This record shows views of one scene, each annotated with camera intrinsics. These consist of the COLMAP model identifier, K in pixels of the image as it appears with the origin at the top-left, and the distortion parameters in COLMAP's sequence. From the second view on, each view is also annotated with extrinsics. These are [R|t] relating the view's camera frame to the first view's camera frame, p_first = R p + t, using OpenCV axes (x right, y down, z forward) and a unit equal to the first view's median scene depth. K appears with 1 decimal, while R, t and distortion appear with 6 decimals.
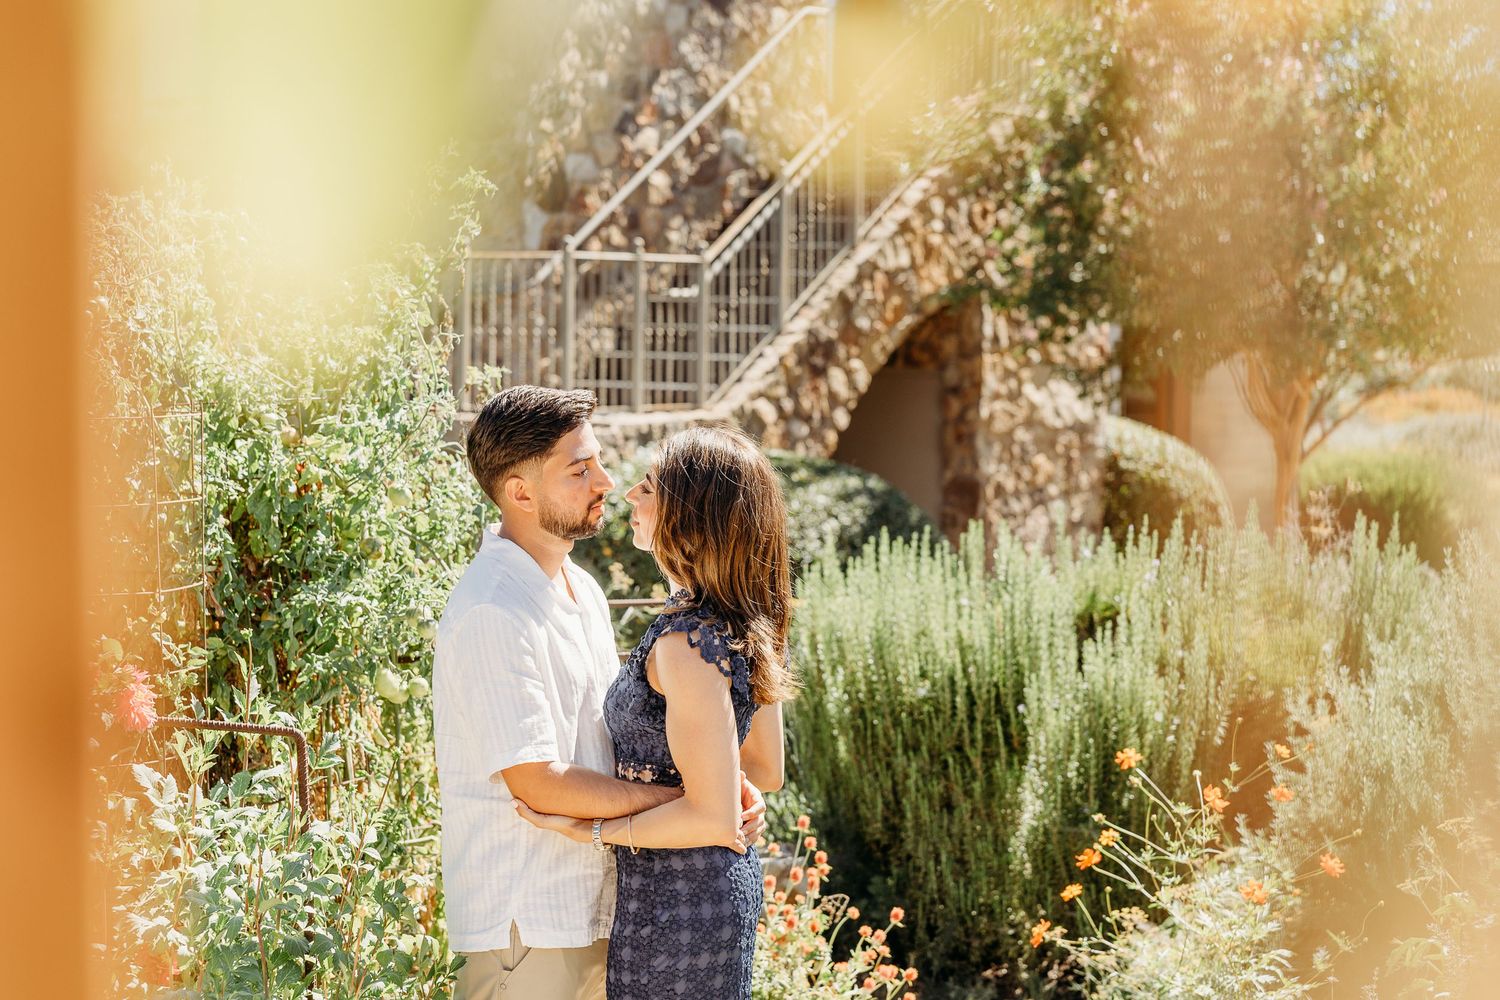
lens RADIAL K [[3269.4, 0, 750.0], [0, 3269.4, 500.0], [0, 0, 1]] dist [-0.006884, -0.157148]
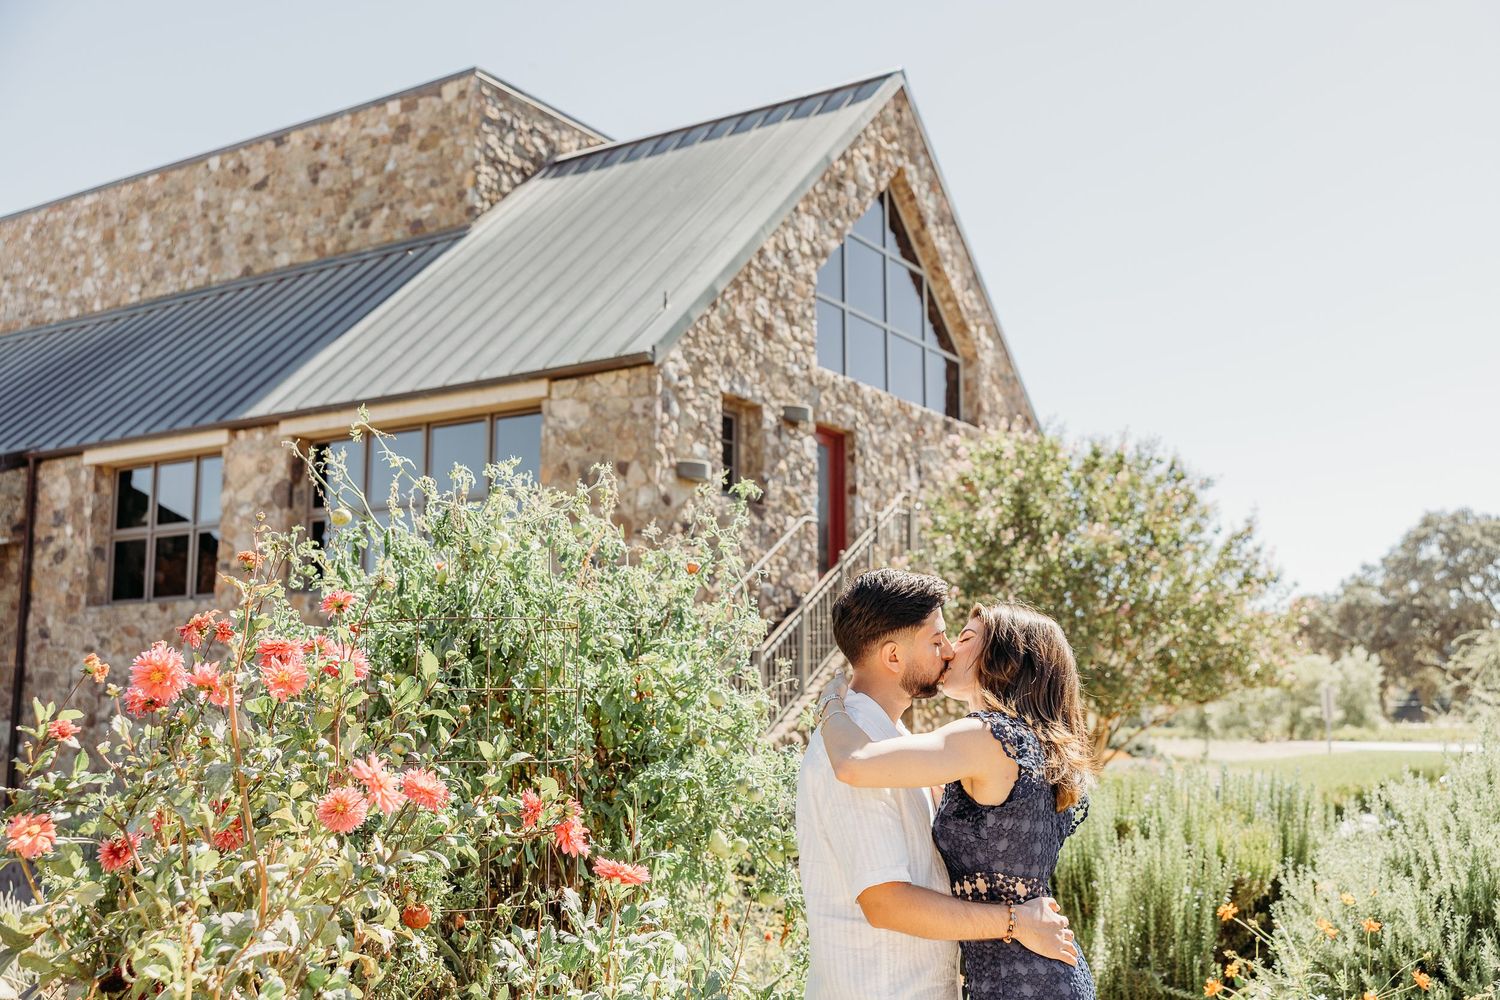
lens RADIAL K [[1562.9, 0, 755.3], [0, 1562.9, 446.8], [0, 0, 1]] dist [-0.013218, 0.009955]
pose [[0.998735, -0.001593, 0.050257, -0.098070], [0.013978, 0.968897, -0.247070, 0.044482], [-0.048300, 0.247460, 0.967694, 0.295593]]
